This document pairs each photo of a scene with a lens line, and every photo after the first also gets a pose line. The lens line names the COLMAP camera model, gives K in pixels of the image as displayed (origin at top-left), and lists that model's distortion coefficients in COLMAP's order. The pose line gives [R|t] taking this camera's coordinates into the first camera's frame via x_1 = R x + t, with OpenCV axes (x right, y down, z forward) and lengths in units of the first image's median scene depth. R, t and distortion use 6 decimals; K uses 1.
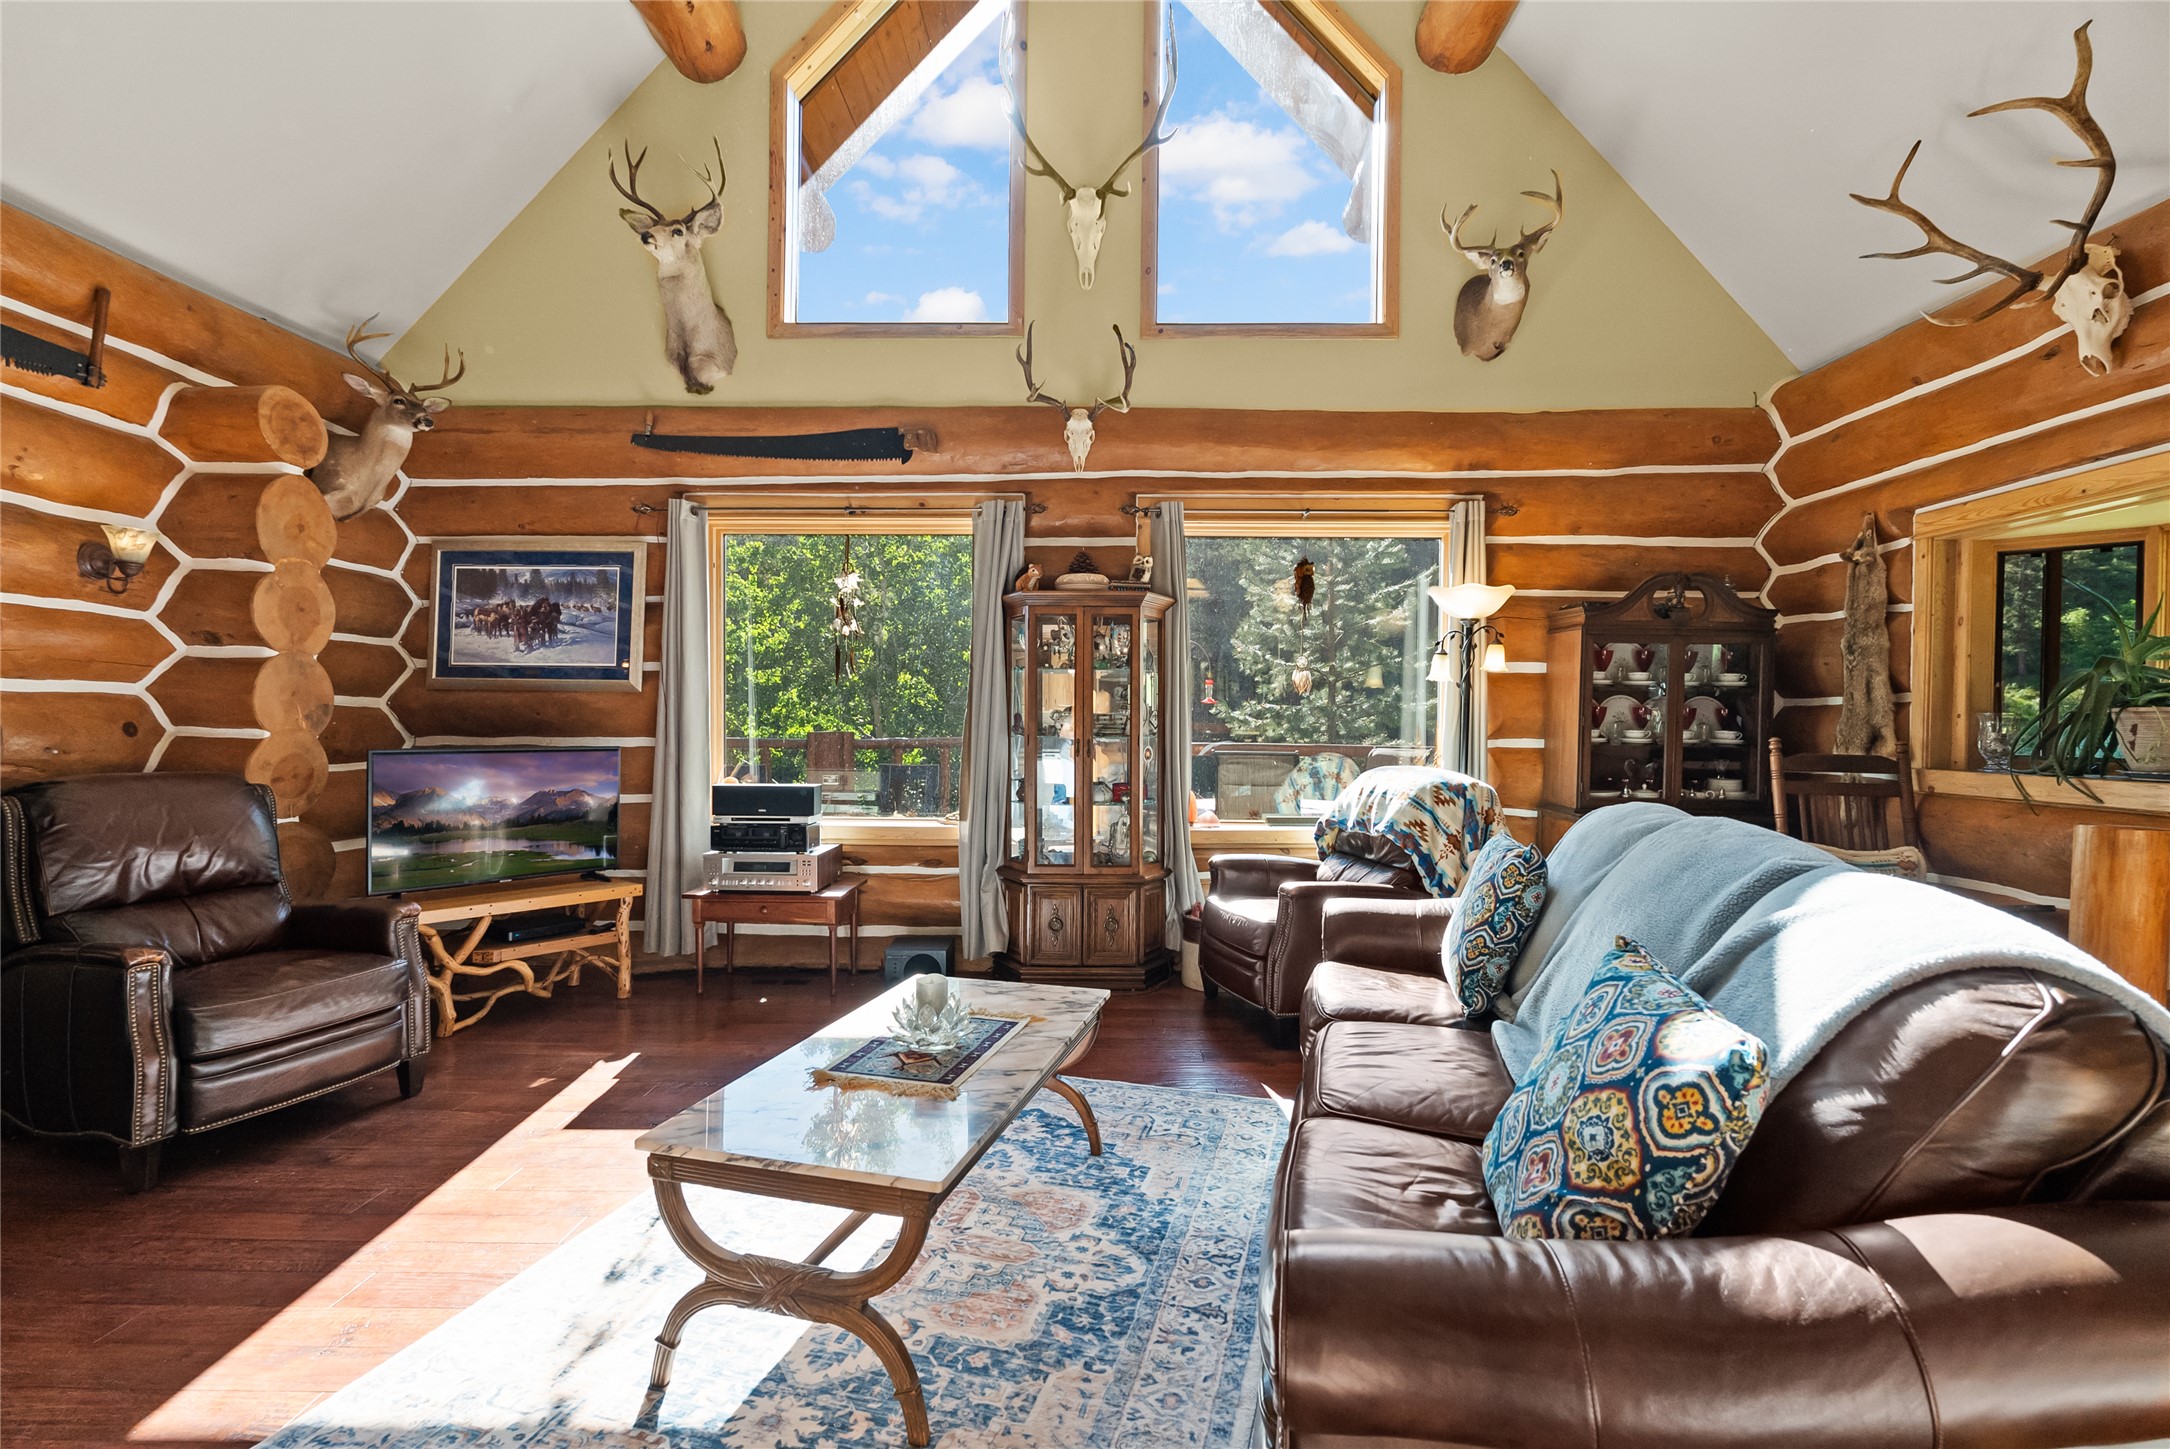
lens RADIAL K [[978.9, 0, 1103.4], [0, 978.9, 732.3], [0, 0, 1]] dist [-0.005213, 0.000783]
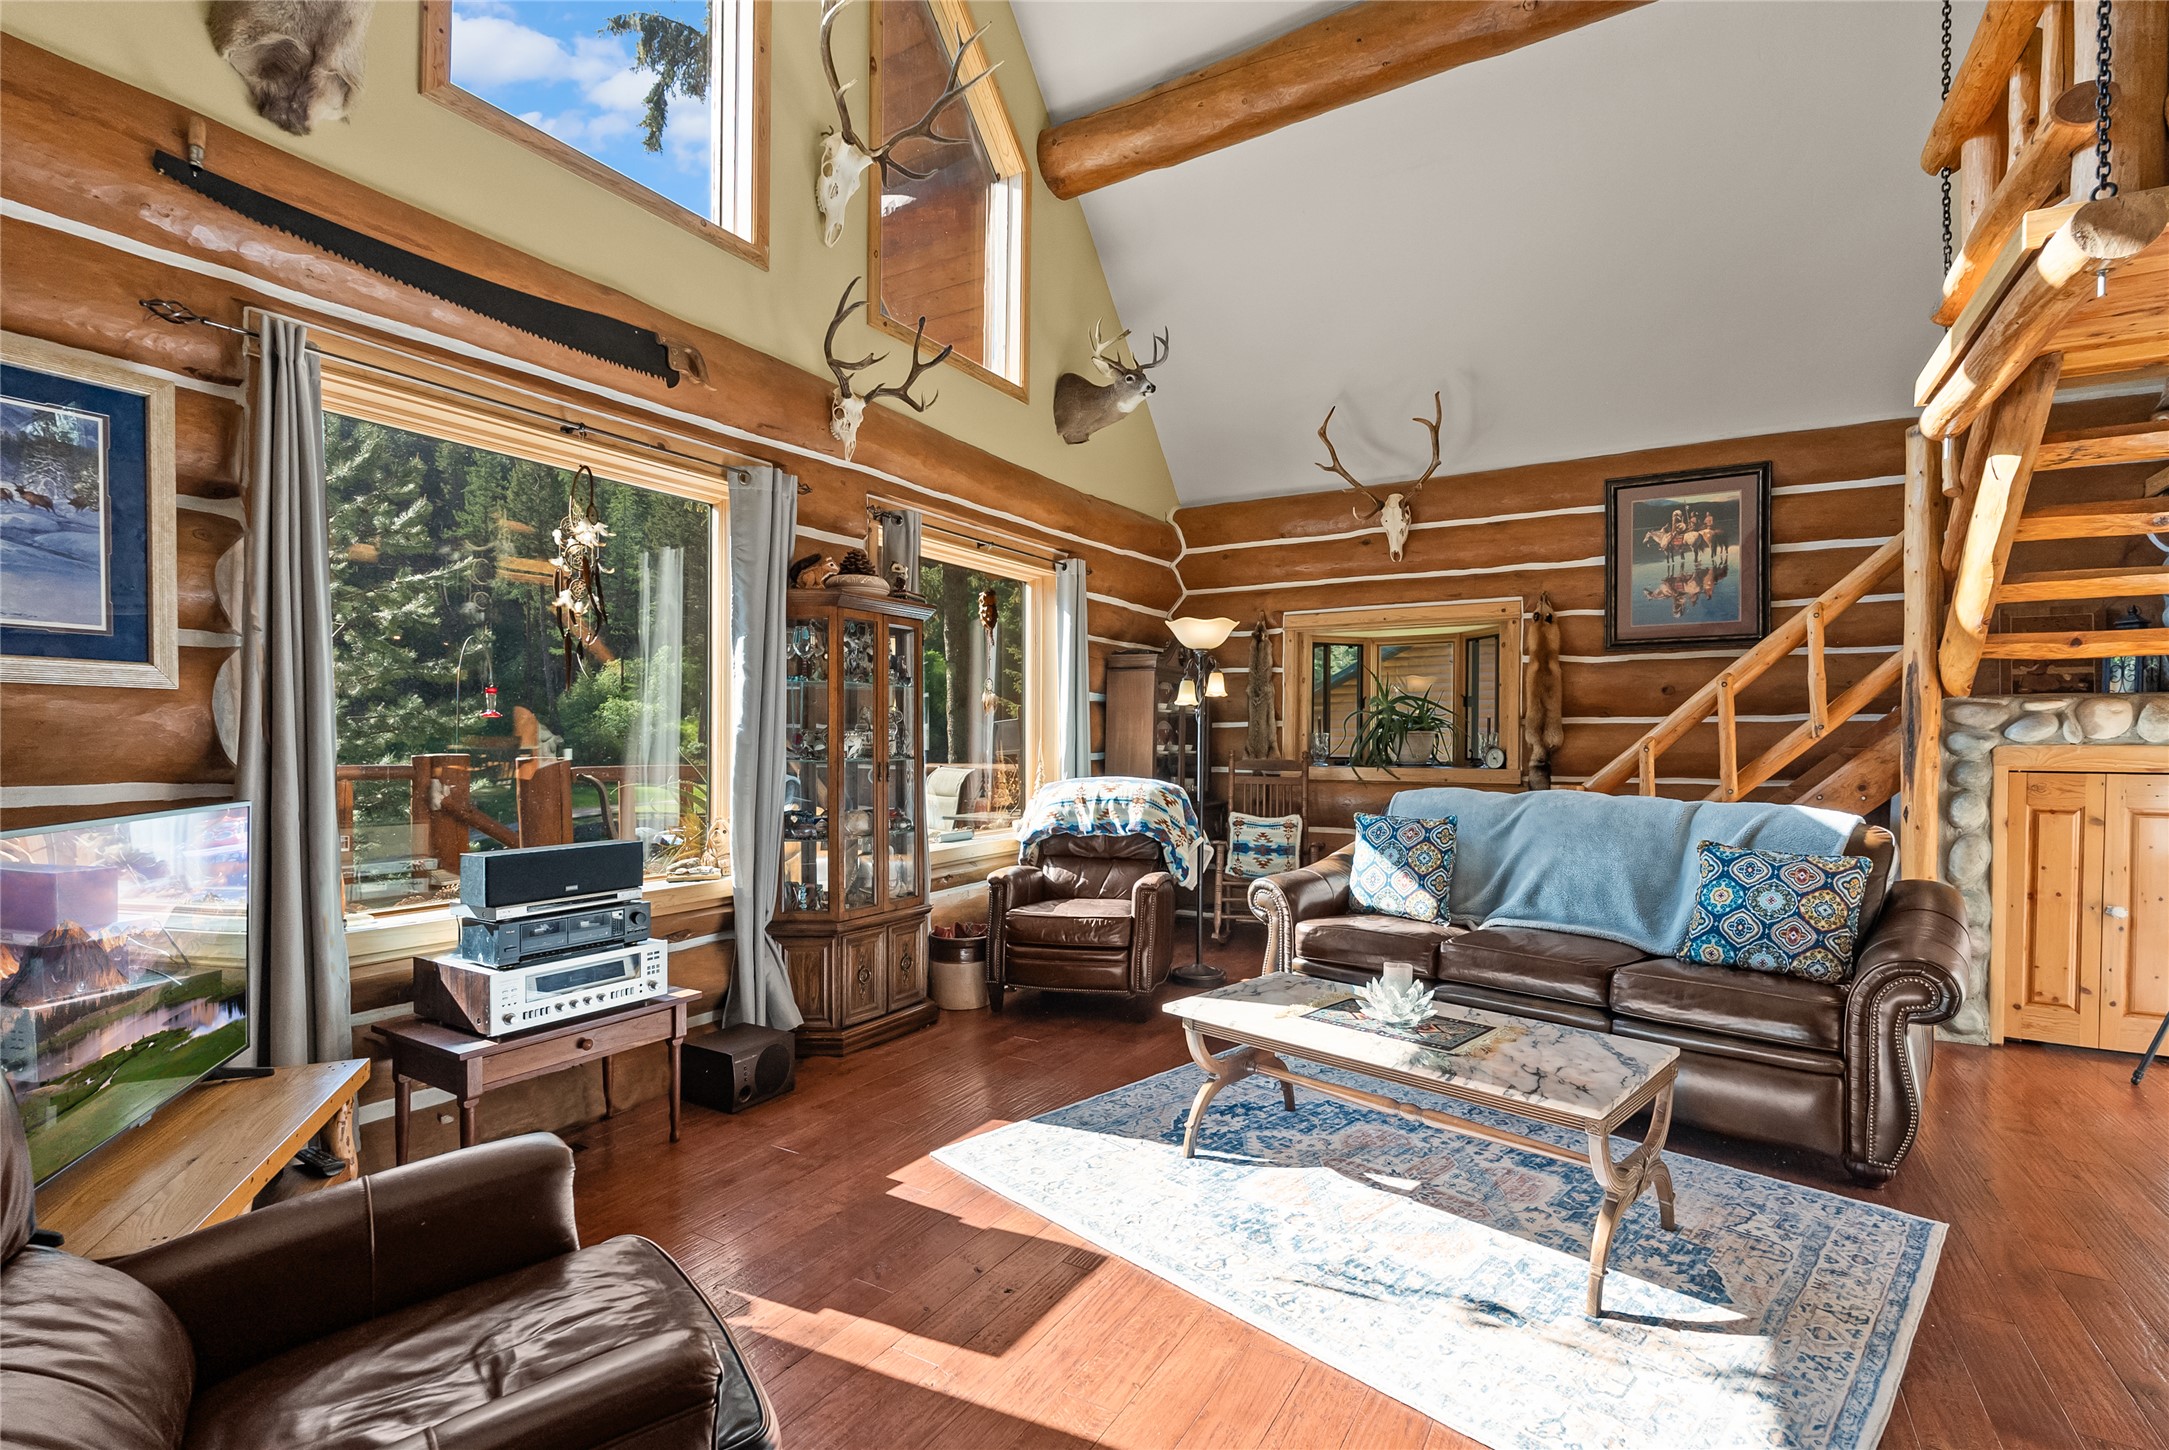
lens RADIAL K [[978.4, 0, 1112.0], [0, 978.4, 758.1], [0, 0, 1]] dist [-0.005213, 0.000783]
pose [[0.495631, -0.022552, 0.868240, -0.721949], [0.013812, 0.999741, 0.018084, -0.010292], [-0.868423, 0.003029, 0.495814, 0.386780]]
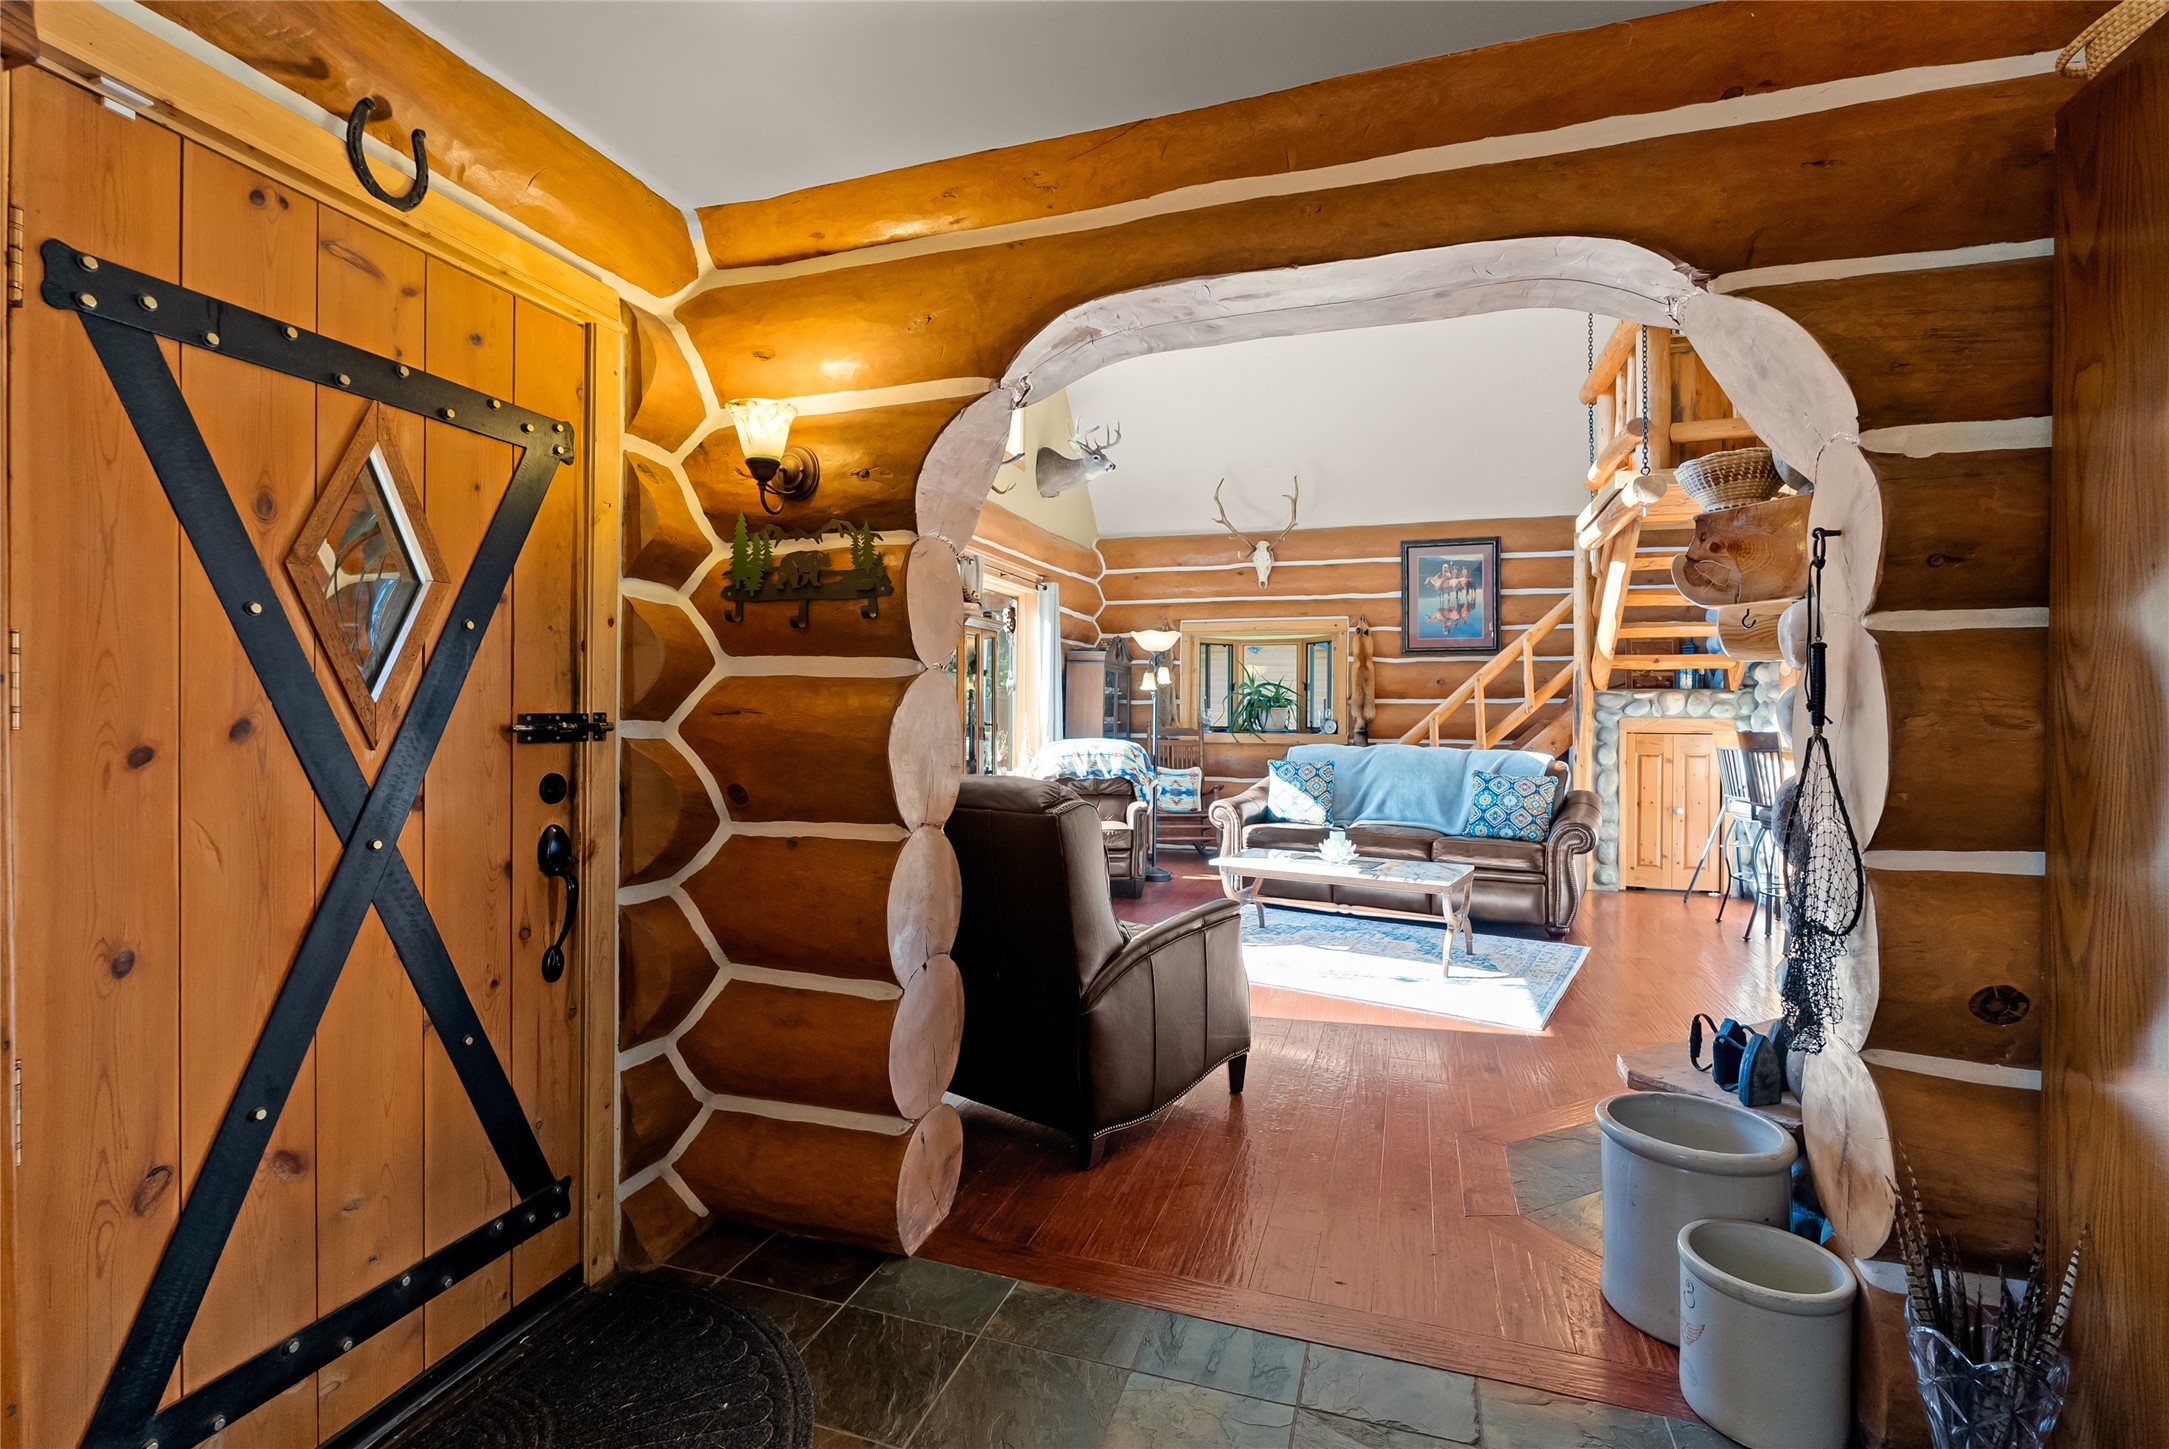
lens RADIAL K [[978.4, 0, 1089.1], [0, 978.4, 716.3], [0, 0, 1]] dist [-0.005213, 0.000783]
pose [[0.303259, -0.006318, 0.952887, -1.319010], [0.009444, 0.999949, 0.003624, -0.011063], [-0.952861, 0.007900, 0.303303, 0.465642]]
